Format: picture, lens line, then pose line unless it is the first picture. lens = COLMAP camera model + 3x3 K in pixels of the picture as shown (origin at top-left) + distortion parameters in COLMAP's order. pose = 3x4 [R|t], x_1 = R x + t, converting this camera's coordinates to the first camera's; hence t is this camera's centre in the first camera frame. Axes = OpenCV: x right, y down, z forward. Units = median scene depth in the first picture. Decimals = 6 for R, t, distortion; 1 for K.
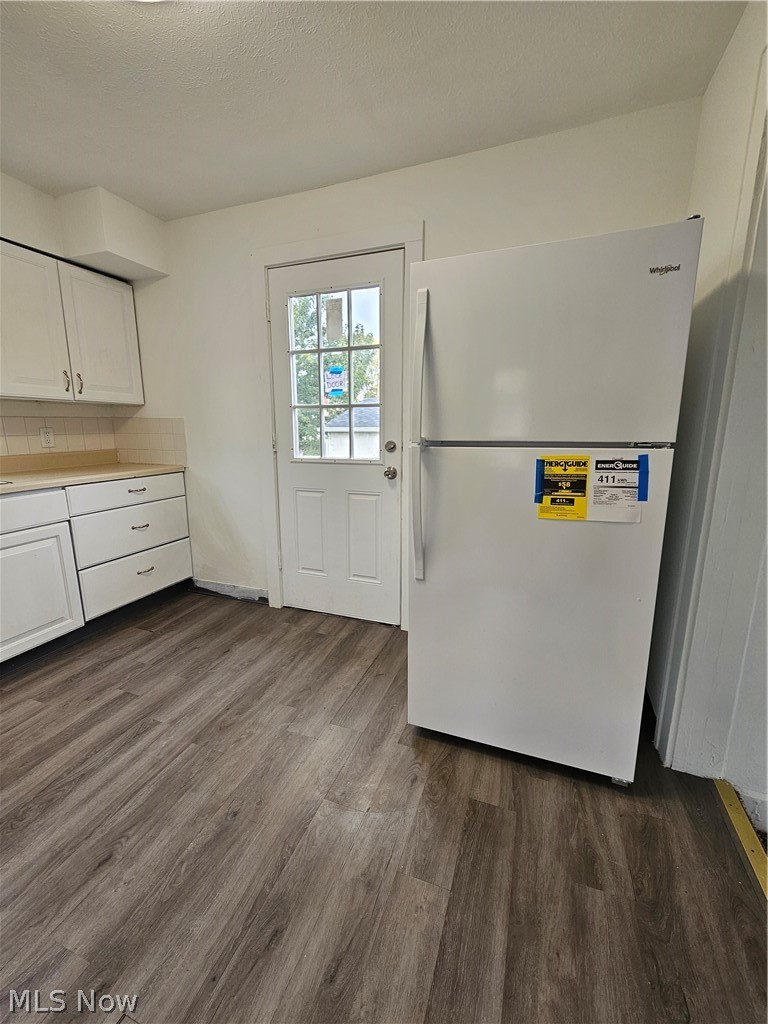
lens RADIAL K [[423.2, 0, 384.9], [0, 423.2, 509.3], [0, 0, 1]] dist [0.000761, -0.001458]
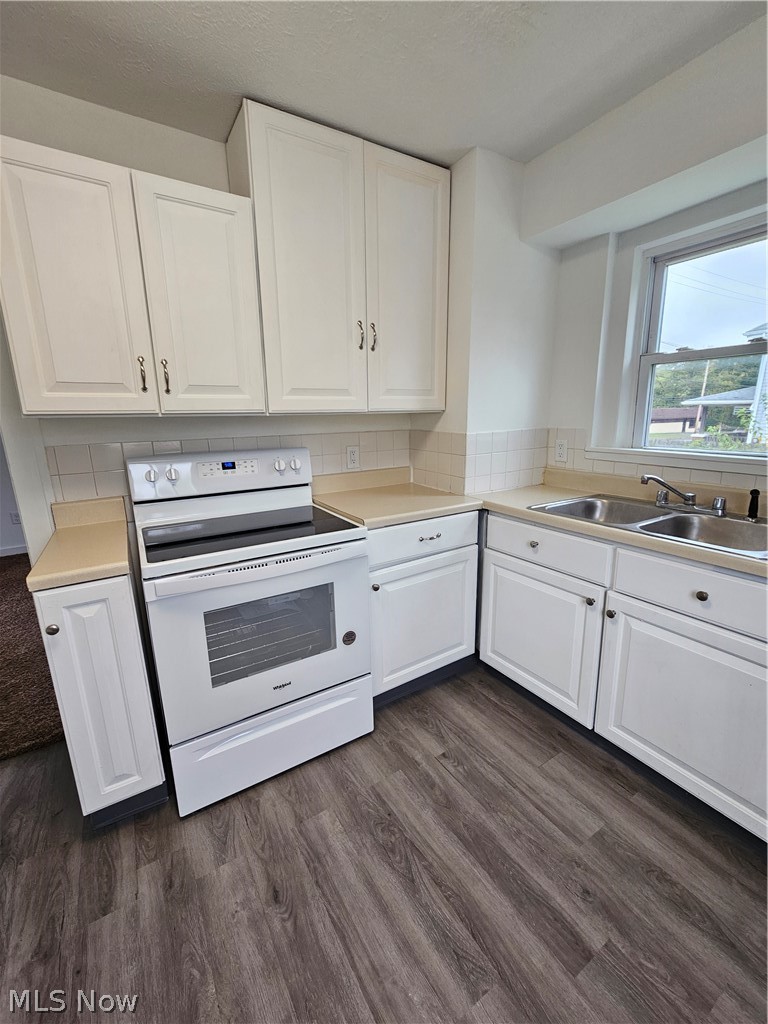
lens RADIAL K [[423.2, 0, 382.1], [0, 423.2, 508.9], [0, 0, 1]] dist [0.000761, -0.001458]
pose [[-0.611486, 0.189860, -0.768140, -0.113428], [-0.134161, 0.931852, 0.337125, -0.222926], [0.779799, 0.309202, -0.544342, 0.782696]]
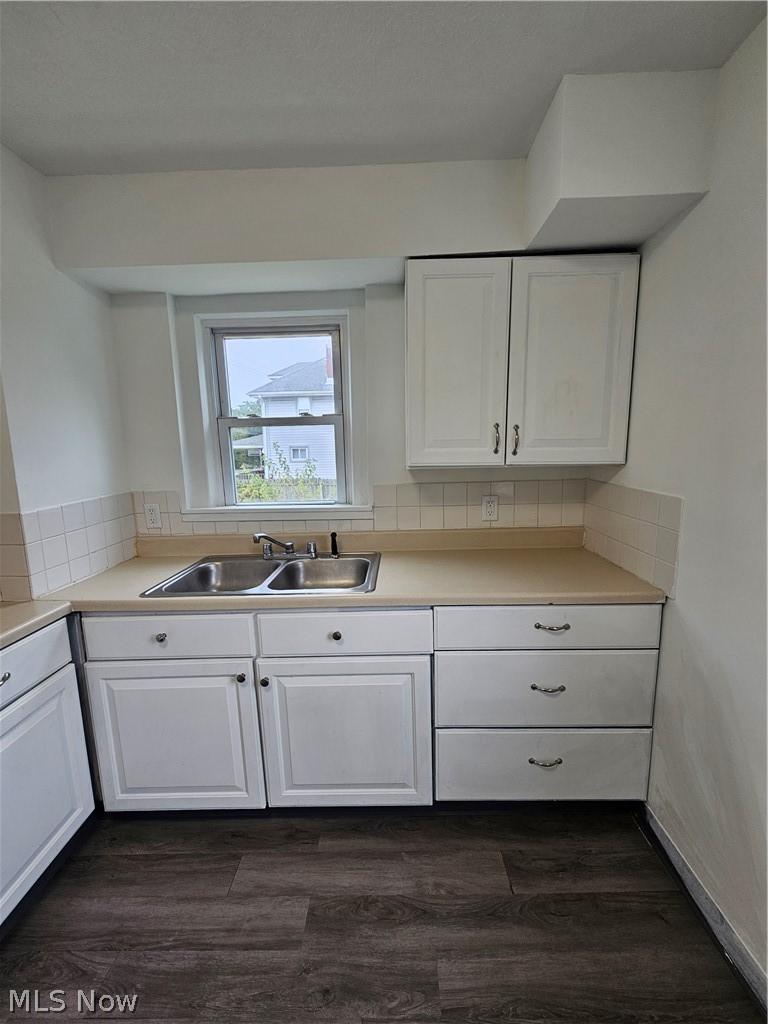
lens RADIAL K [[423.2, 0, 386.3], [0, 423.2, 509.6], [0, 0, 1]] dist [0.000761, -0.001458]
pose [[0.332681, 0.138870, -0.932758, -0.181386], [-0.160592, 0.982994, 0.089072, -0.241707], [0.929265, 0.120161, 0.349325, 0.666284]]
